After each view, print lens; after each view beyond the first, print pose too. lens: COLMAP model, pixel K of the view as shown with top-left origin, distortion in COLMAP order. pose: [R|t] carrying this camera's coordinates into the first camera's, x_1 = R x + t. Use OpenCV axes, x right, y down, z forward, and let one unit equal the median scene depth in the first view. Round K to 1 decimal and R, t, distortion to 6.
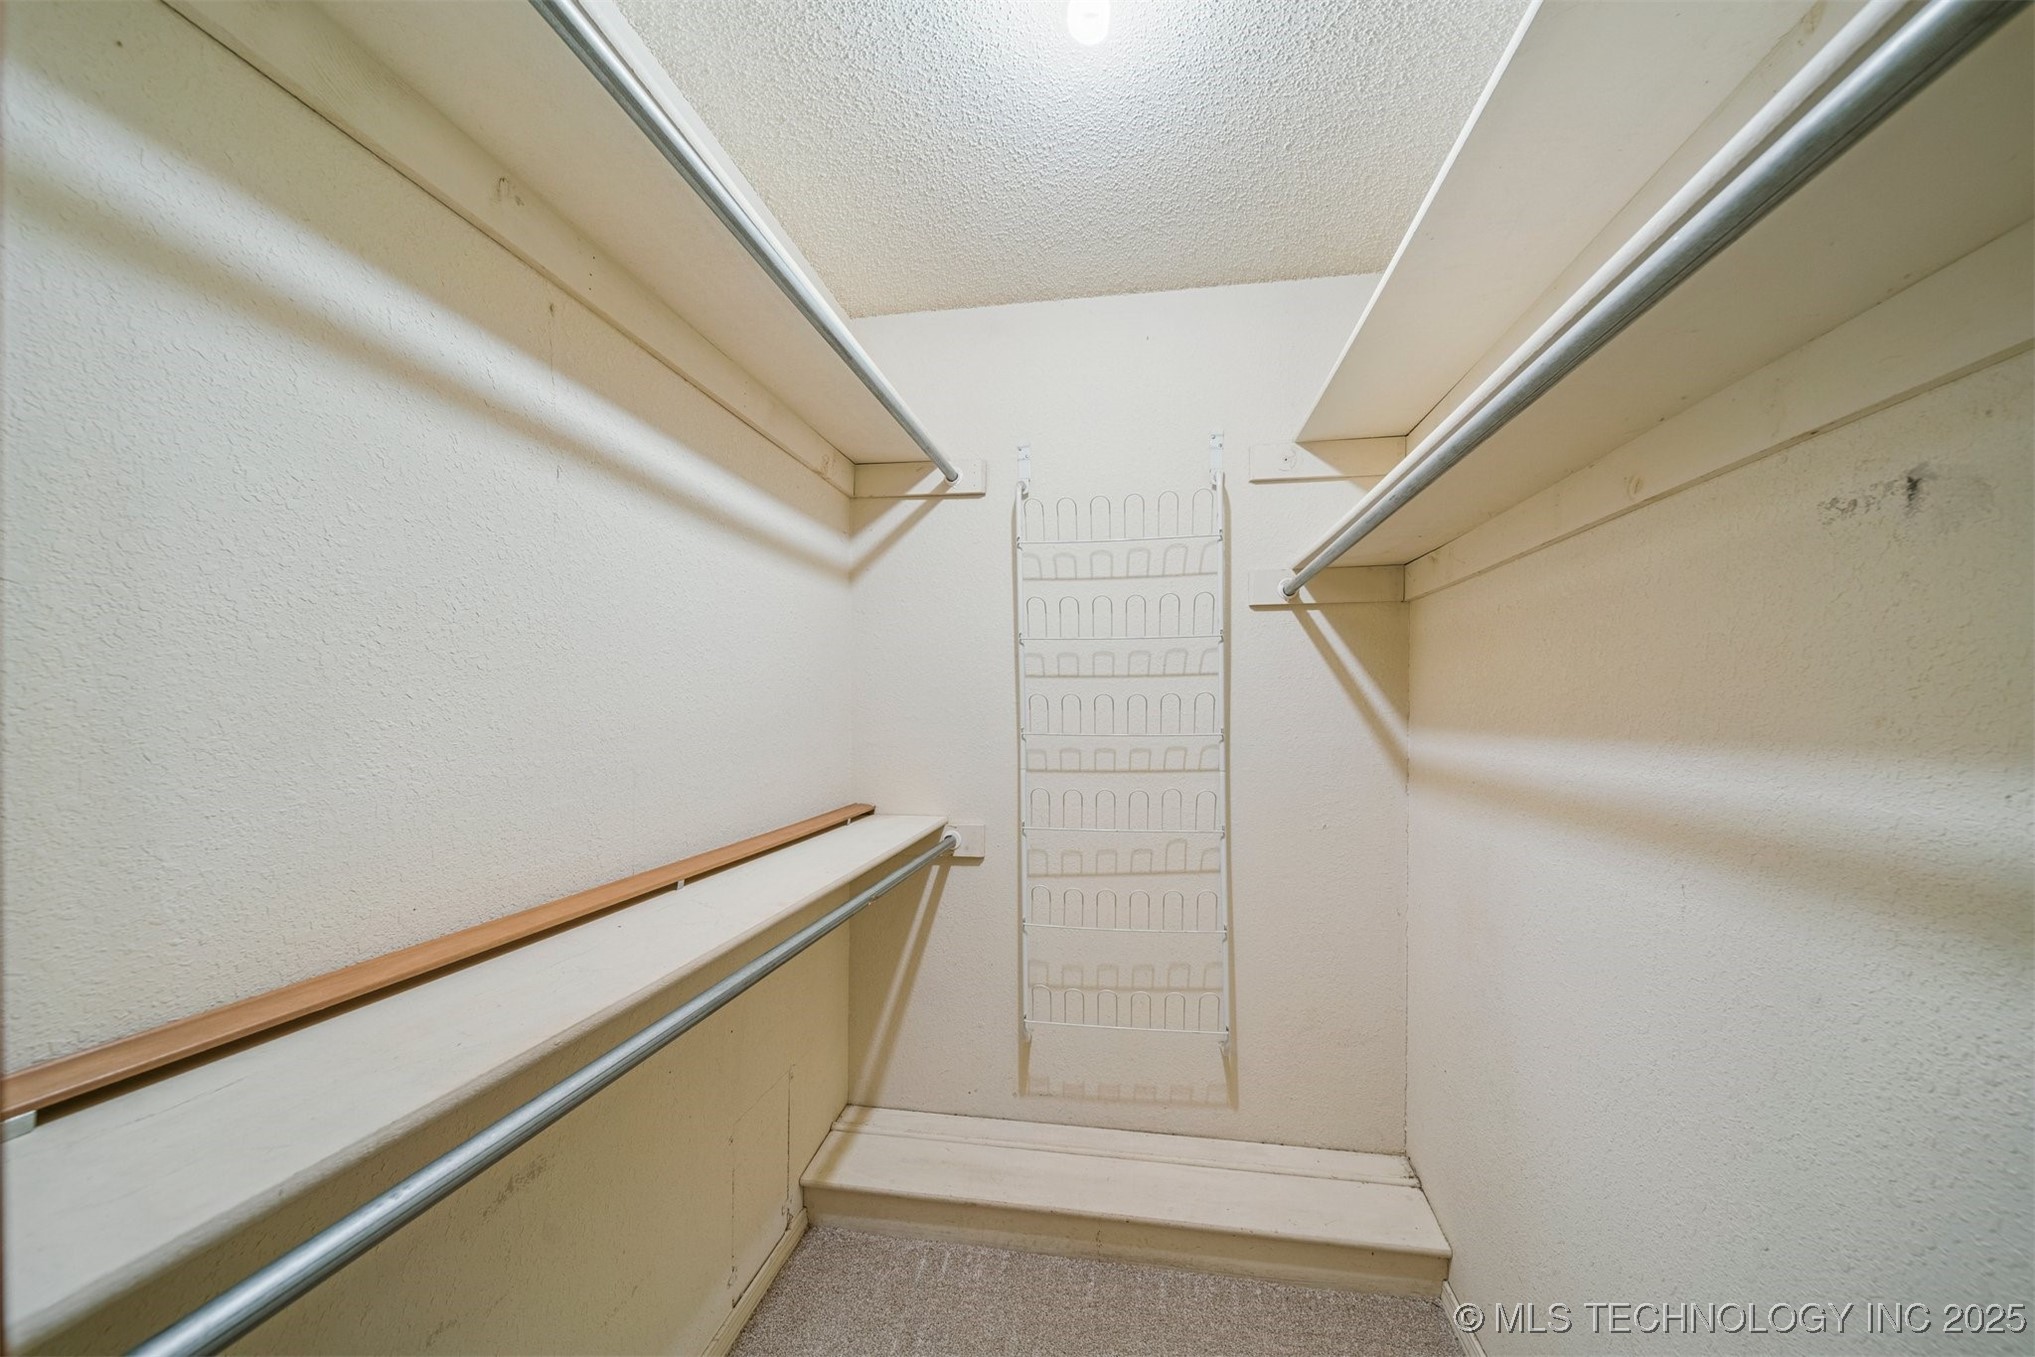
lens RADIAL K [[727.8, 0, 1023.5], [0, 727.8, 690.5], [0, 0, 1]] dist [0.008220, -0.002378]
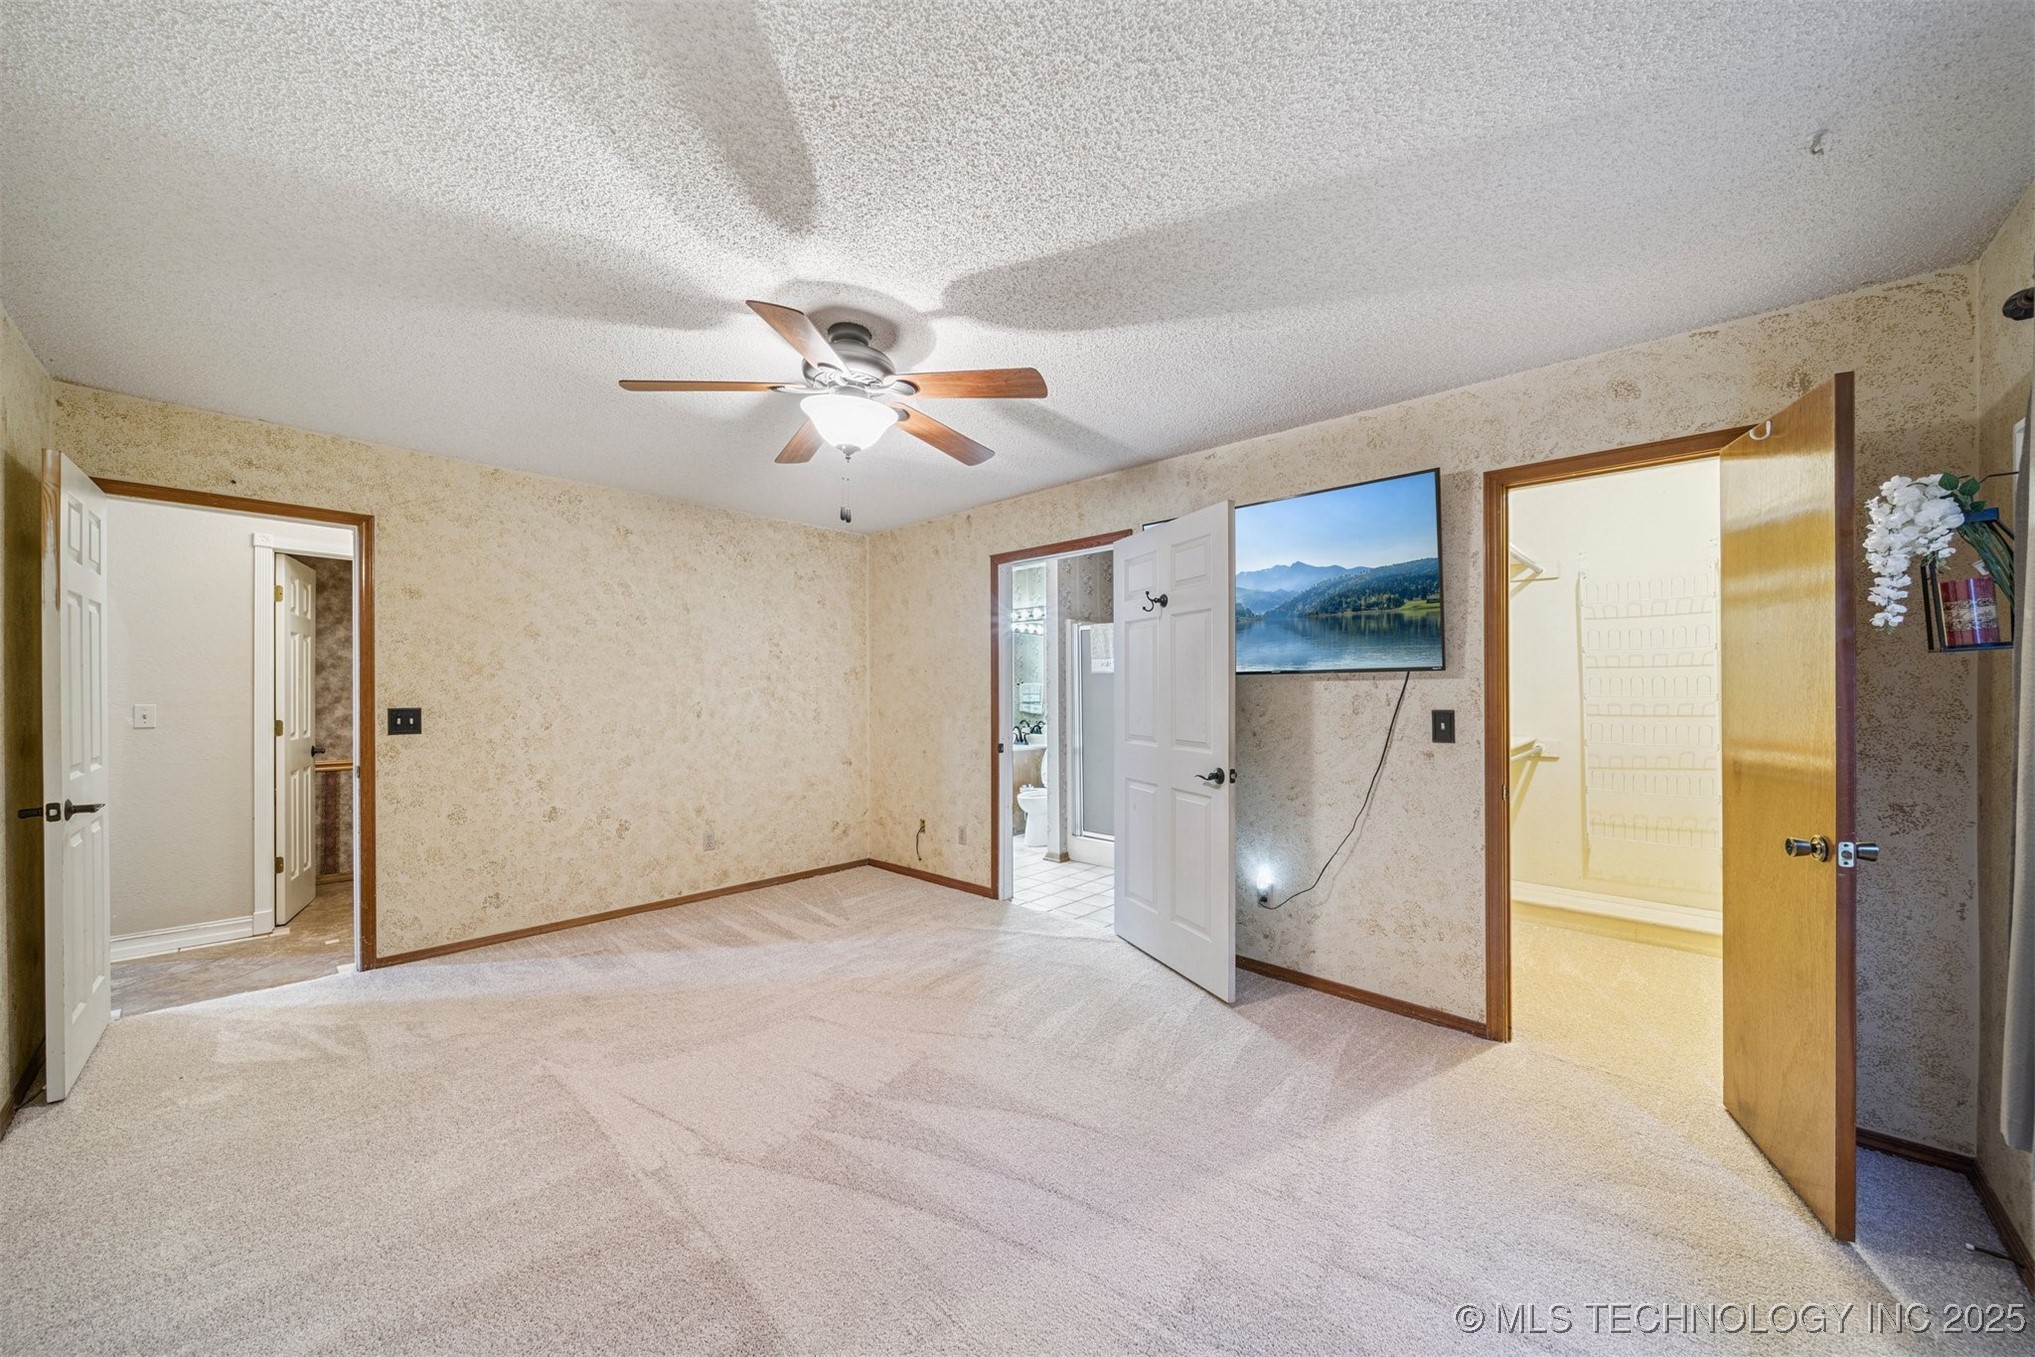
lens RADIAL K [[727.8, 0, 1016.6], [0, 727.8, 684.6], [0, 0, 1]] dist [0.008220, -0.002378]
pose [[0.830464, -0.008365, -0.557009, -0.178293], [0.013773, 0.999890, 0.005519, -0.005790], [0.556902, -0.012255, 0.830488, -1.557897]]
